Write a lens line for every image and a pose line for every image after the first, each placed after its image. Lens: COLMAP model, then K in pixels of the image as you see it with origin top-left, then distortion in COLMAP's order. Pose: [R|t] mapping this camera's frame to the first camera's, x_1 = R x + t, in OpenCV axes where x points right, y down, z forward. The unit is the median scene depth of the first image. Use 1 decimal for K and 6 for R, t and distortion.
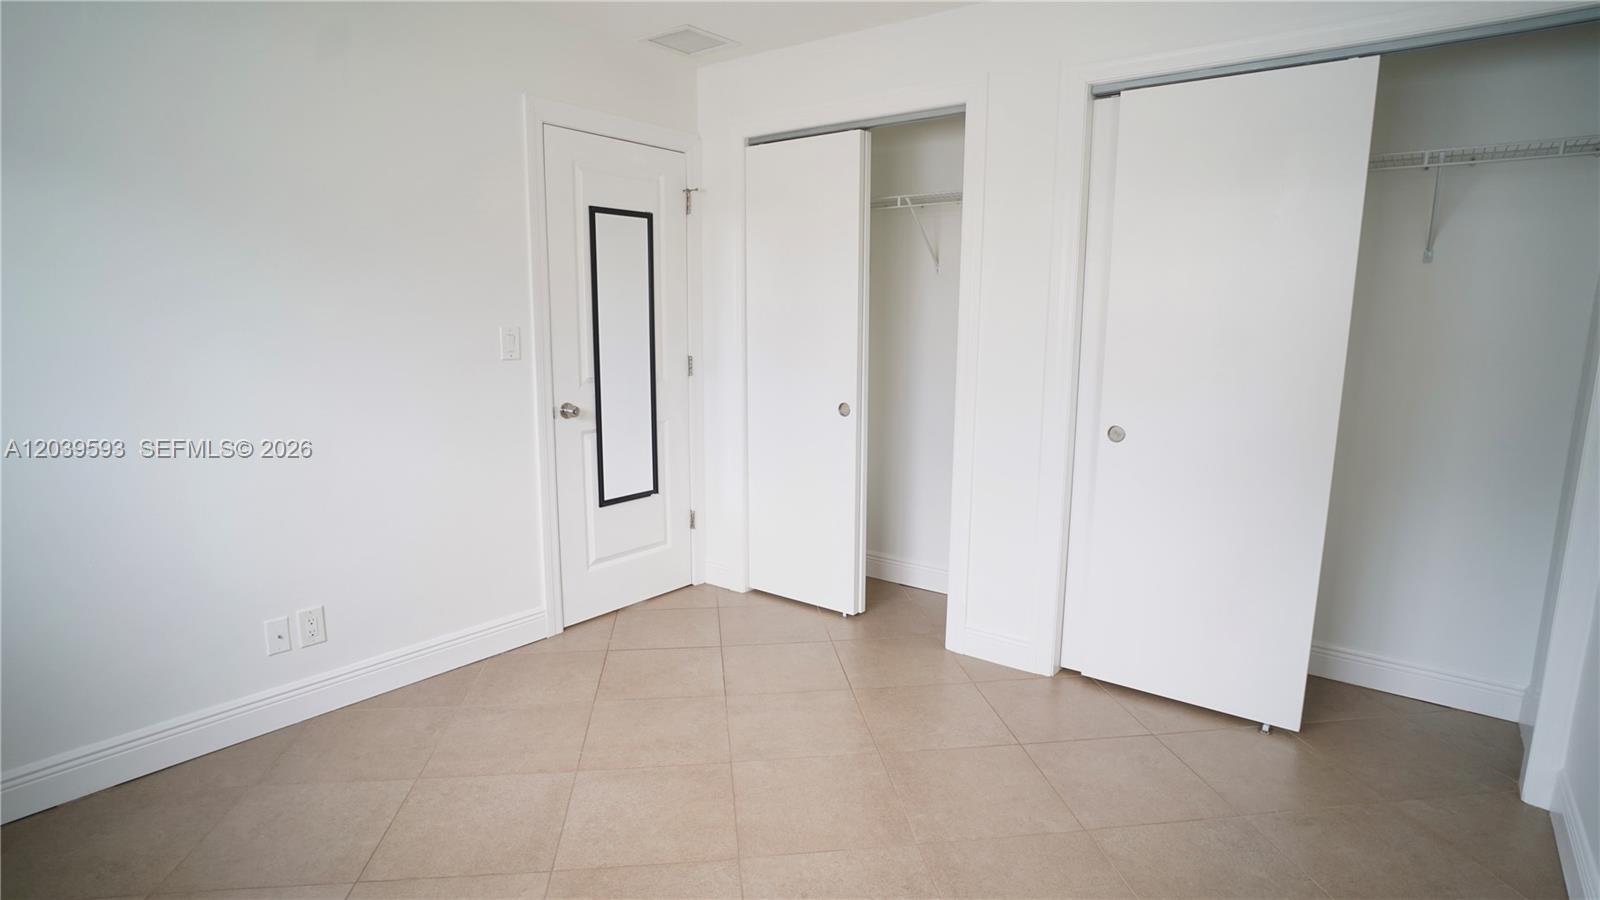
lens RADIAL K [[841.5, 0, 797.4], [0, 841.5, 458.3], [0, 0, 1]] dist [-0.047365, 0.029220]
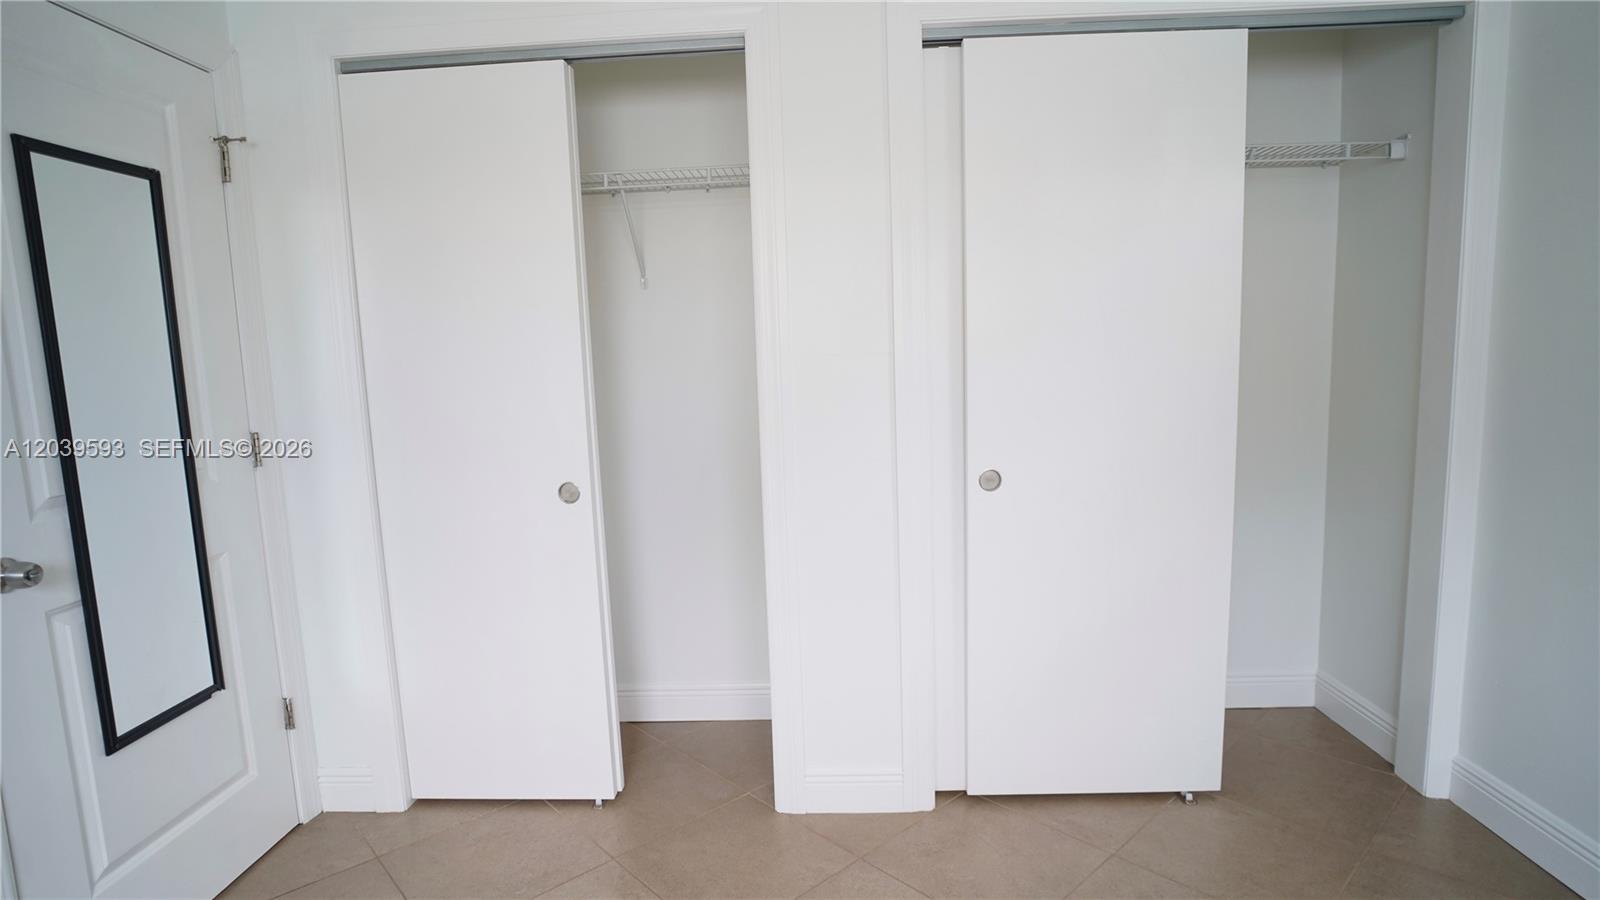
lens RADIAL K [[841.5, 0, 797.4], [0, 841.5, 458.3], [0, 0, 1]] dist [-0.047365, 0.029220]
pose [[0.814413, -0.109221, 0.569914, -0.166619], [0.138118, 0.990387, -0.007570, -0.055077], [-0.563608, 0.084880, 0.821670, 0.370034]]
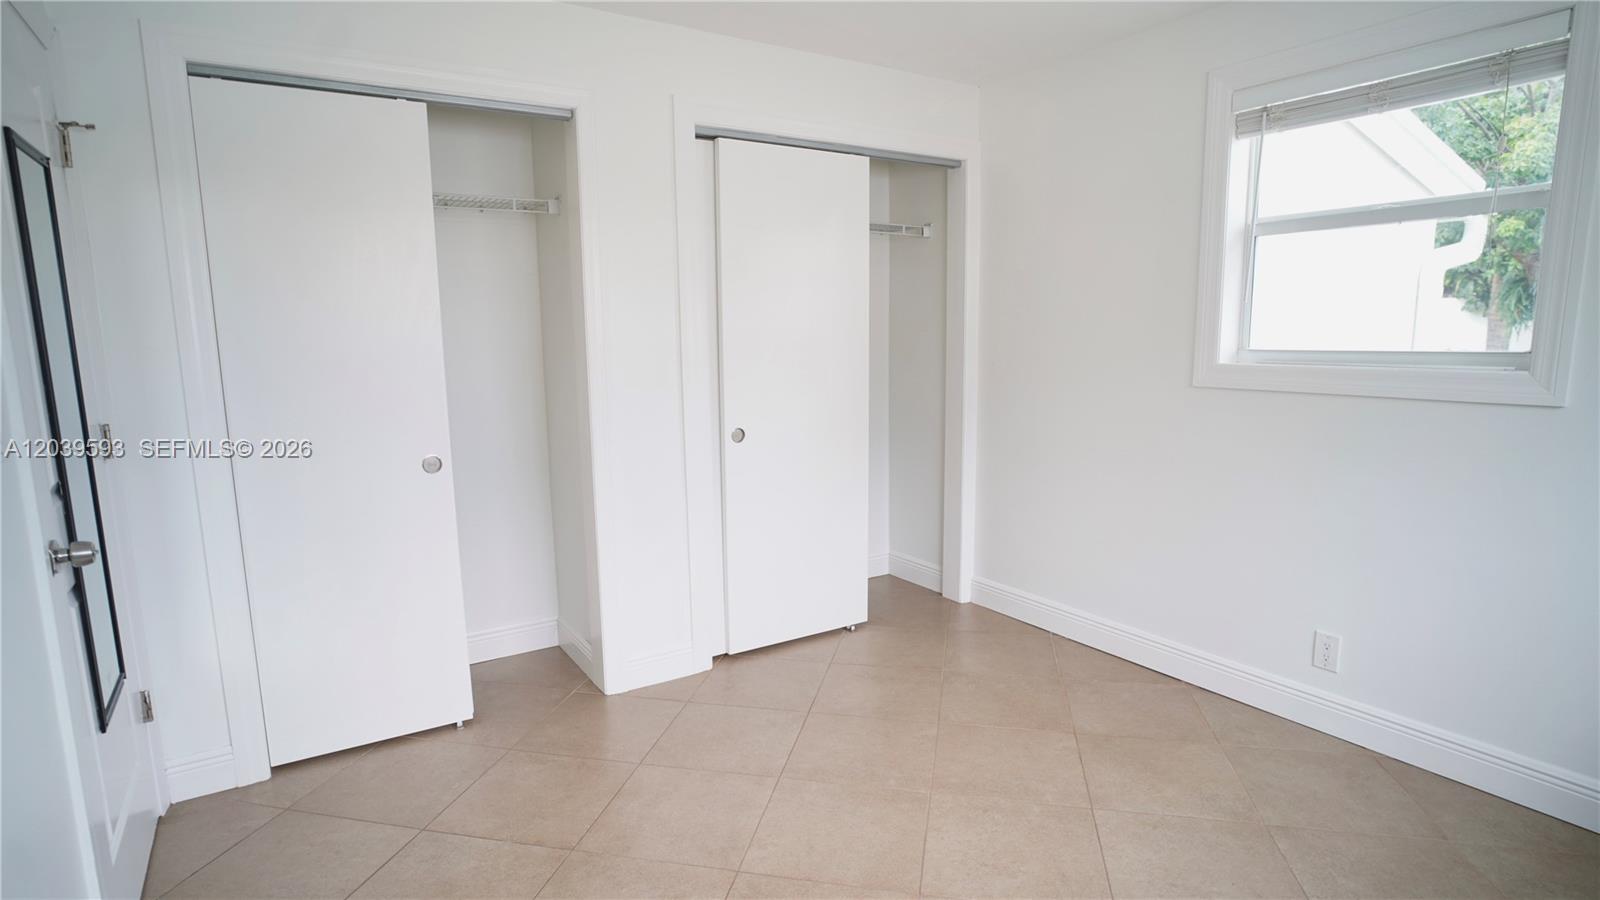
lens RADIAL K [[841.5, 0, 797.4], [0, 841.5, 458.3], [0, 0, 1]] dist [-0.047365, 0.029220]
pose [[0.331964, -0.154618, 0.930534, -0.544472], [0.178515, 0.978946, 0.098978, -0.079150], [-0.926247, 0.133257, 0.352576, 0.421610]]
